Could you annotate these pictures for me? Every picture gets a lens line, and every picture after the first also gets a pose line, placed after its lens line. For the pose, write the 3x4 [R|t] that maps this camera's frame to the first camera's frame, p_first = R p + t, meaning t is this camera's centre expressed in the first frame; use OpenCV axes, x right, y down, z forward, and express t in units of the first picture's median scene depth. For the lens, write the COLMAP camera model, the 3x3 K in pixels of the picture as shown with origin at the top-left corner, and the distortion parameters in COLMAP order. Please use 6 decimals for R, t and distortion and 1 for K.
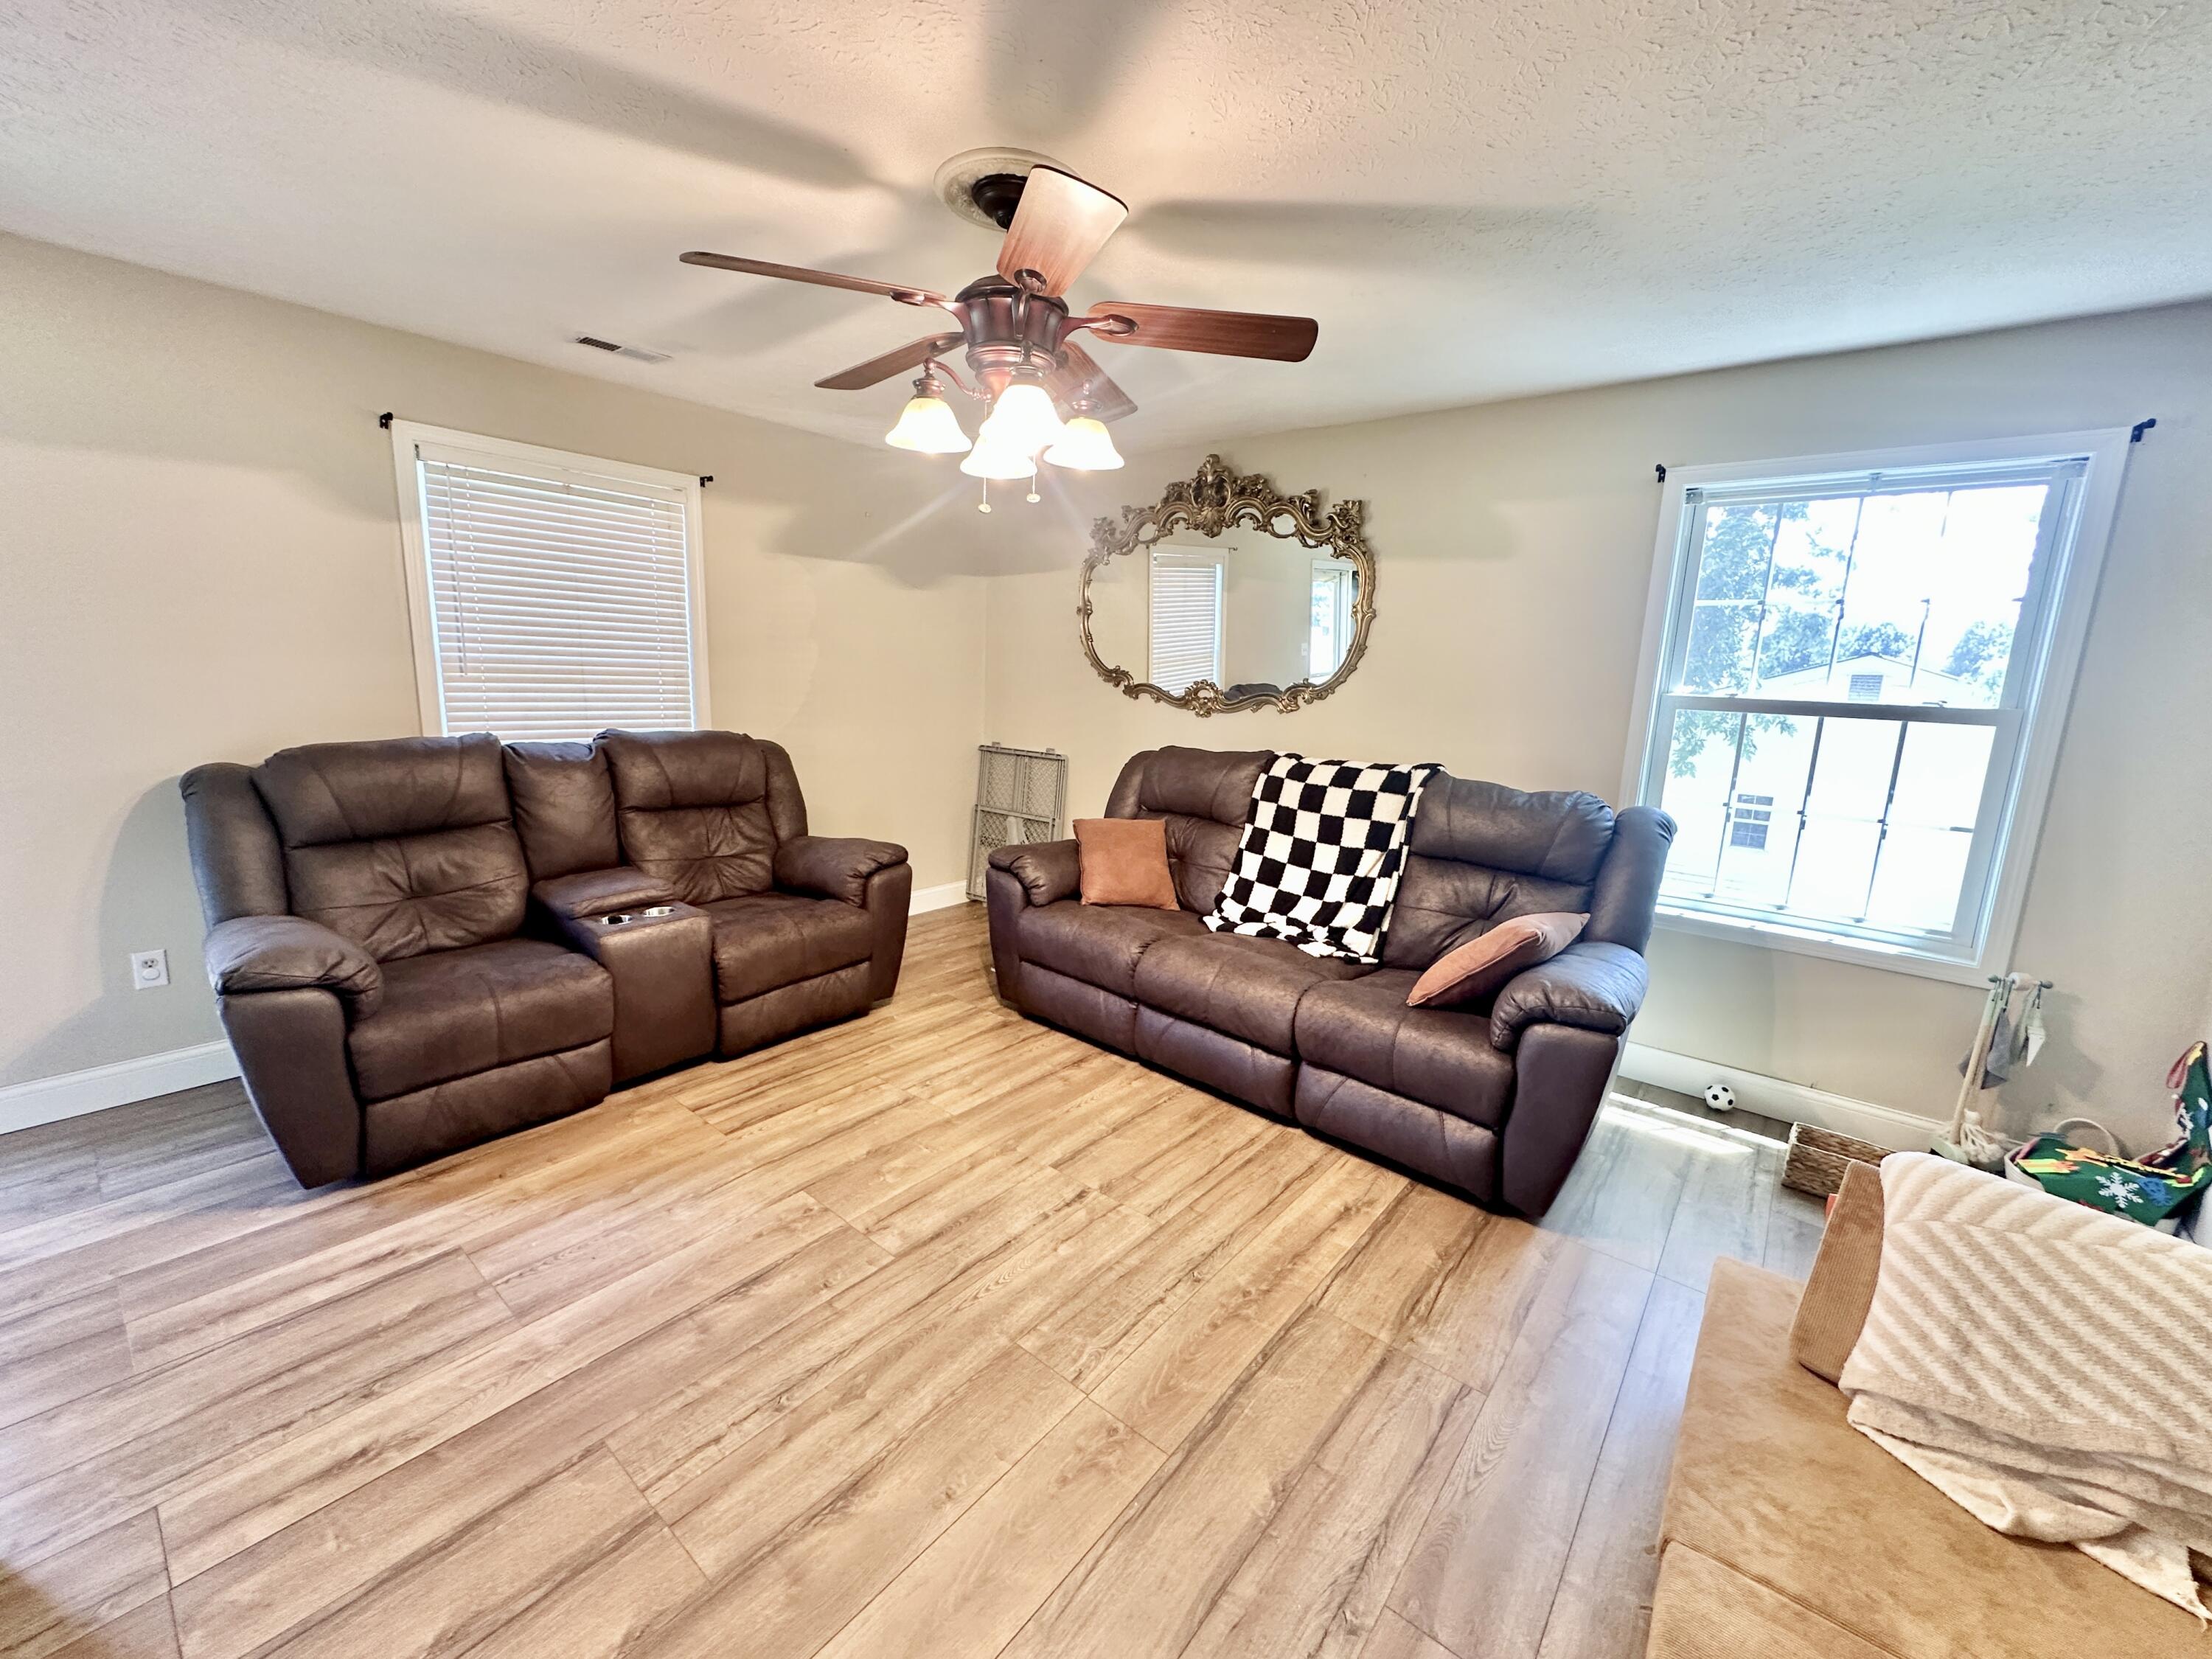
lens RADIAL K [[883.3, 0, 1106.0], [0, 883.3, 829.5], [0, 0, 1]] dist [-0.002913, -0.000341]
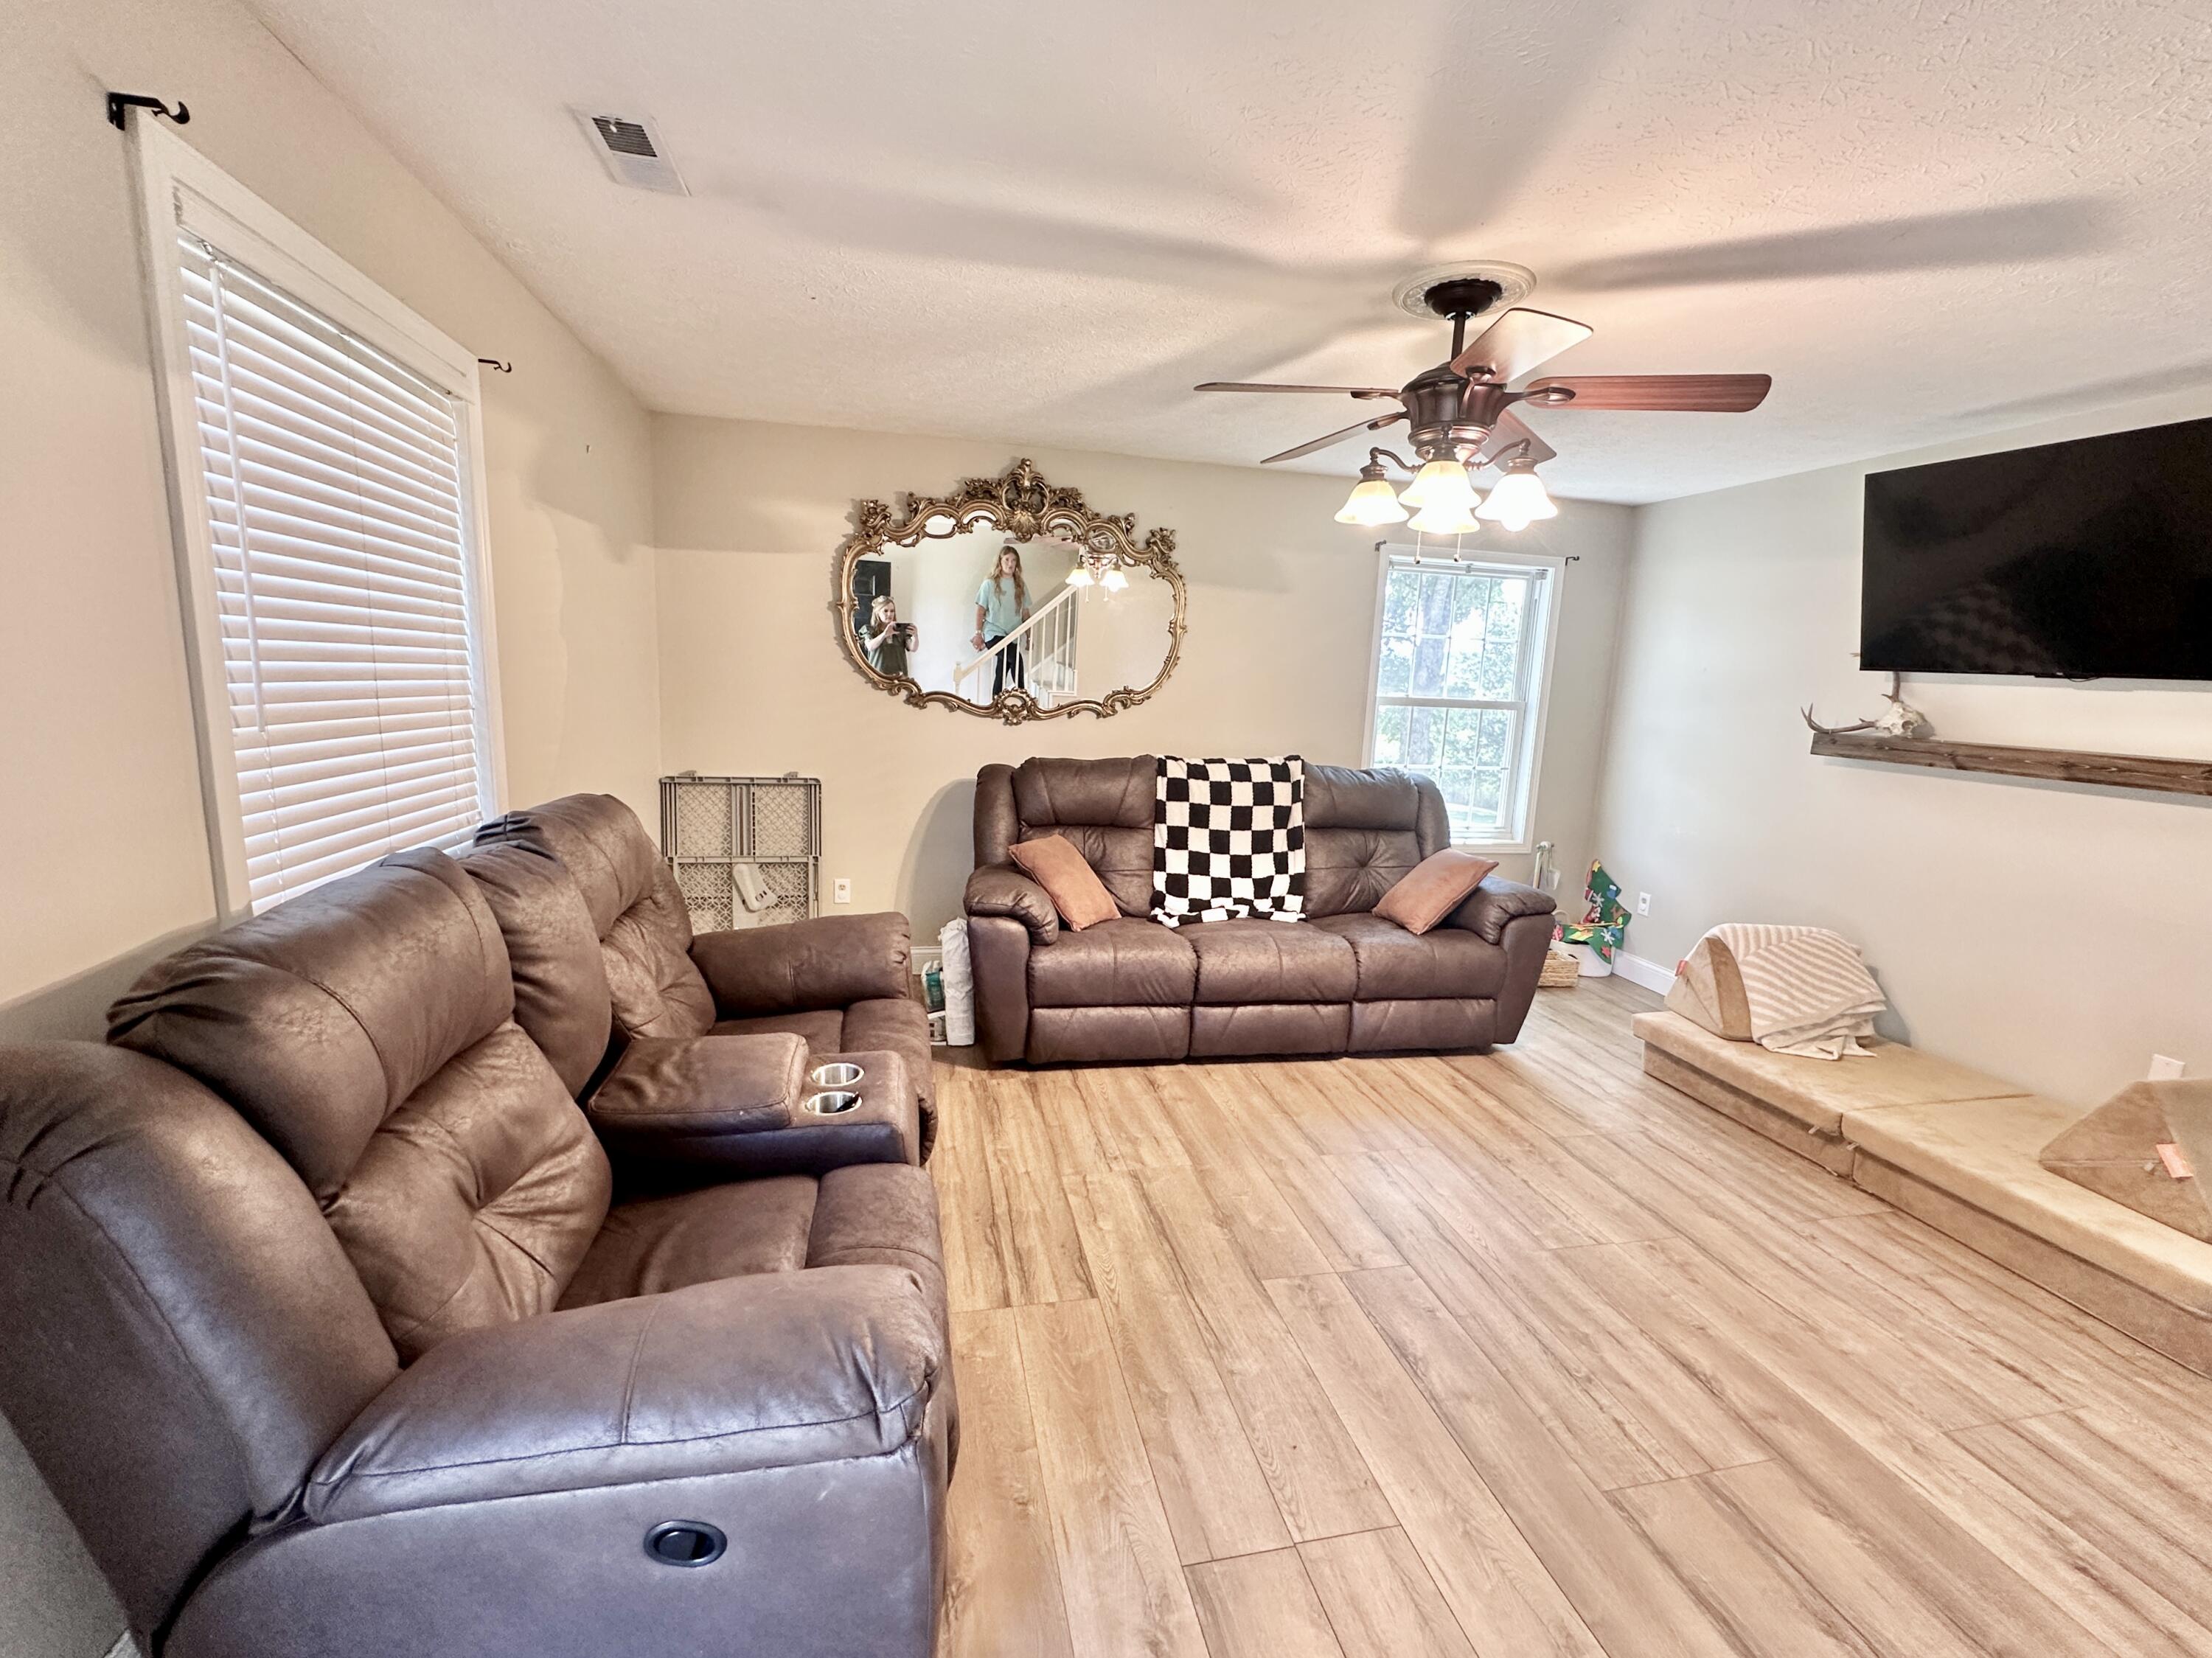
lens RADIAL K [[923.5, 0, 1106.0], [0, 923.5, 829.0], [0, 0, 1]] dist [-0.002457, -0.000432]
pose [[0.619166, -0.142494, 0.772224, -0.858470], [0.125860, 0.988693, 0.081524, -0.114985], [-0.775108, 0.046715, 0.630099, 0.388347]]
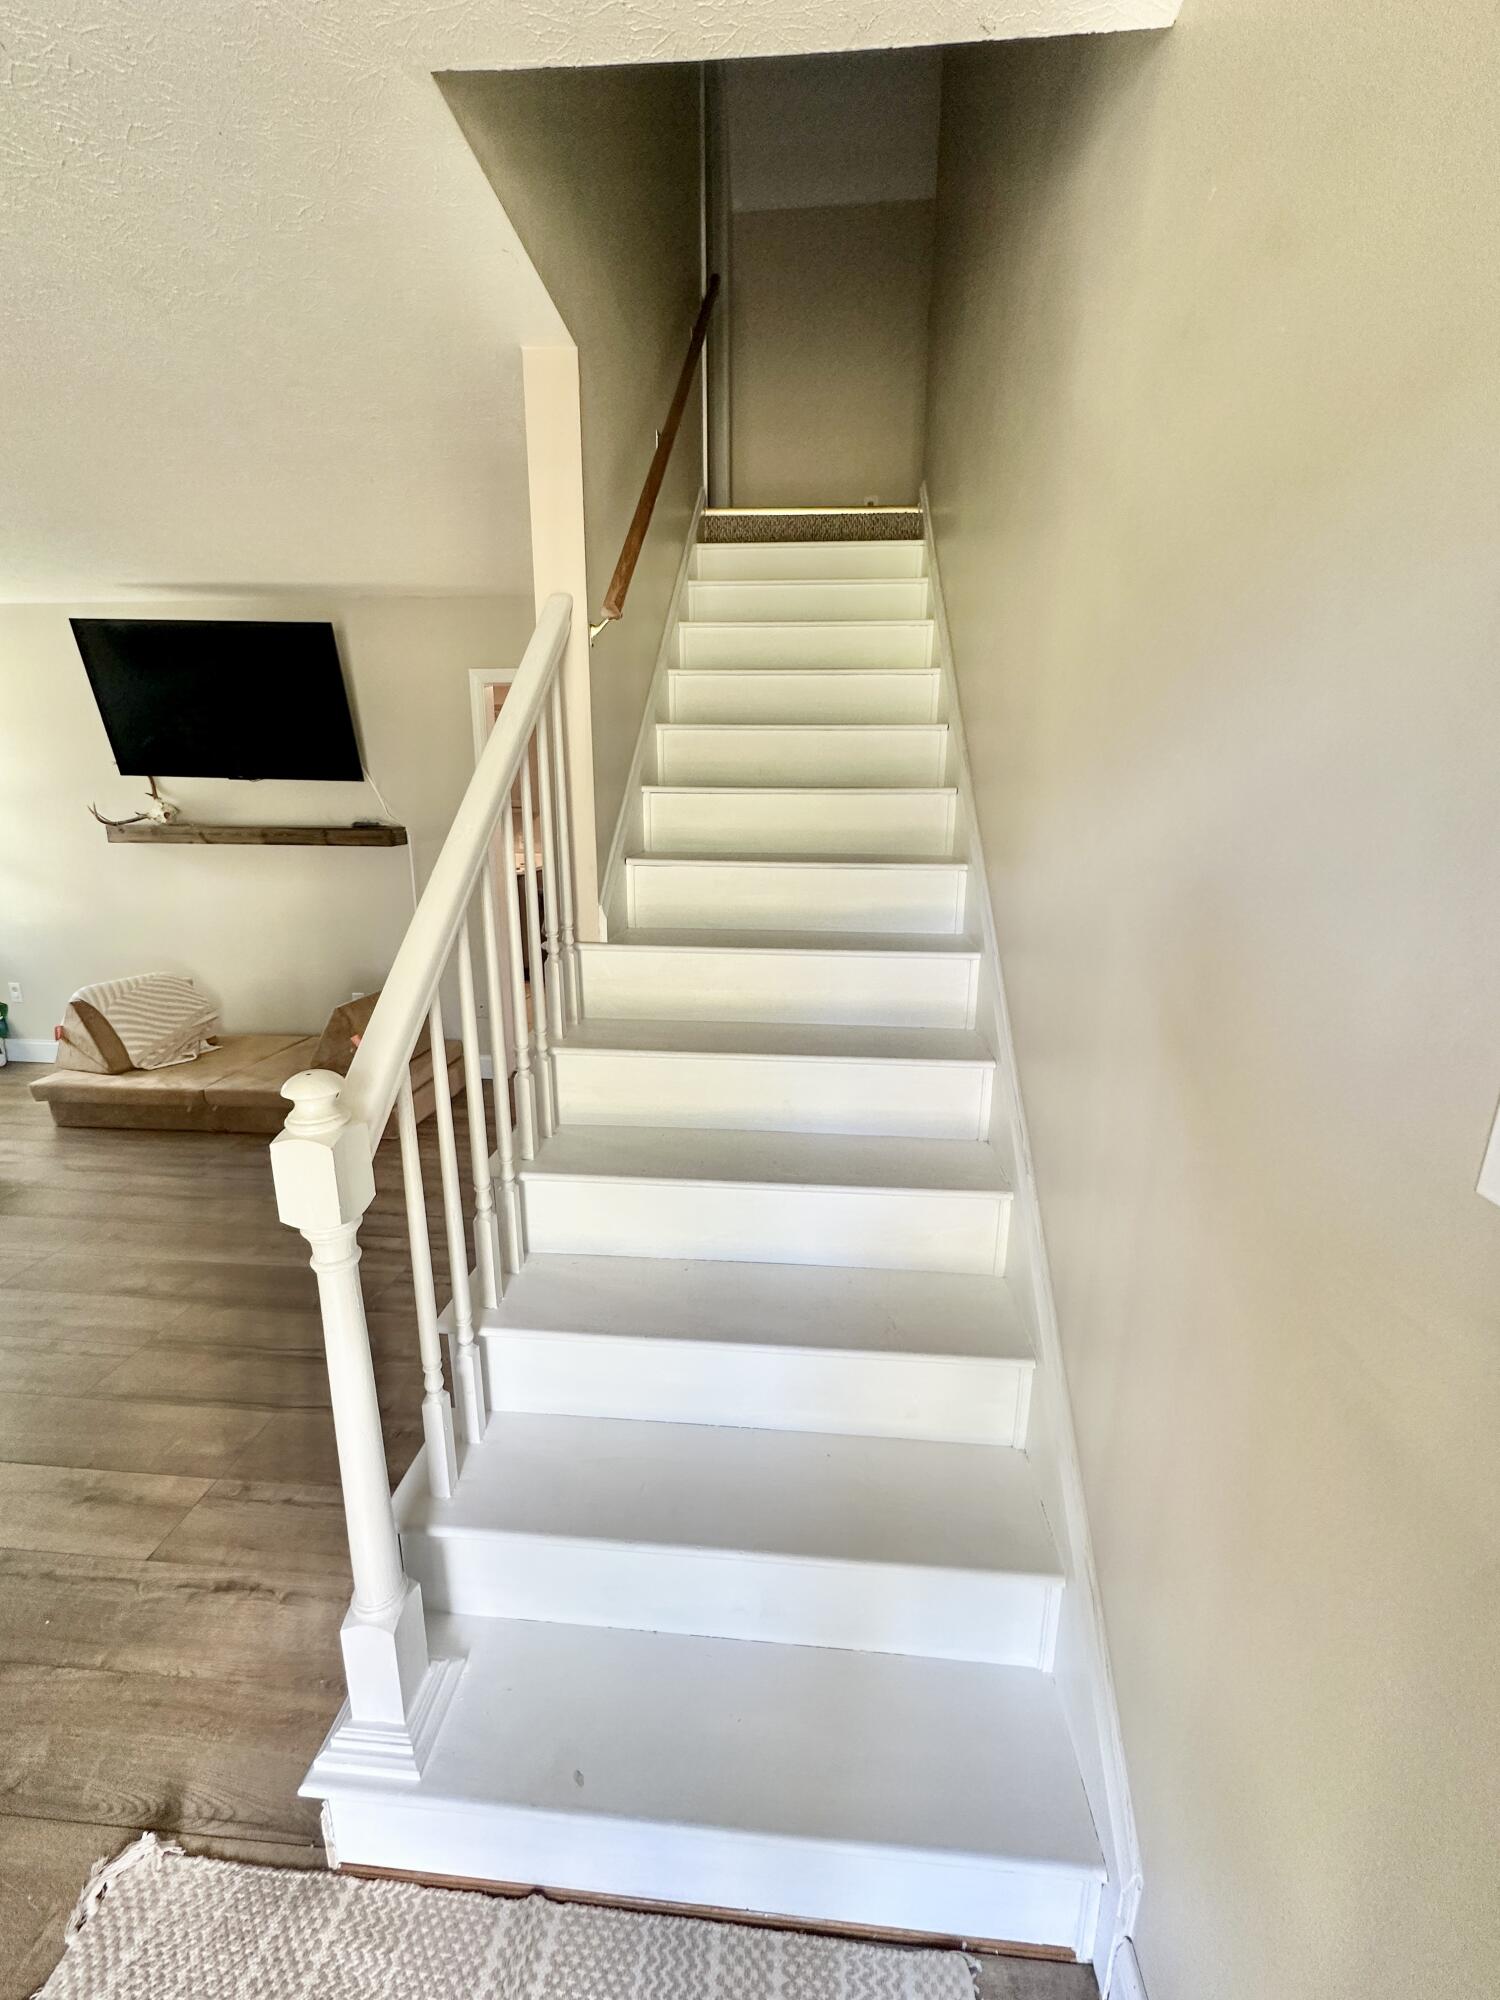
lens RADIAL K [[798.7, 0, 750.0], [0, 798.7, 1000.0], [0, 0, 1]] dist [-0.002913, -0.000341]
pose [[-0.568126, -0.239047, 0.787458, -1.055468], [0.124673, 0.920836, 0.369484, -0.113398], [-0.813443, 0.308088, -0.493348, 0.298458]]
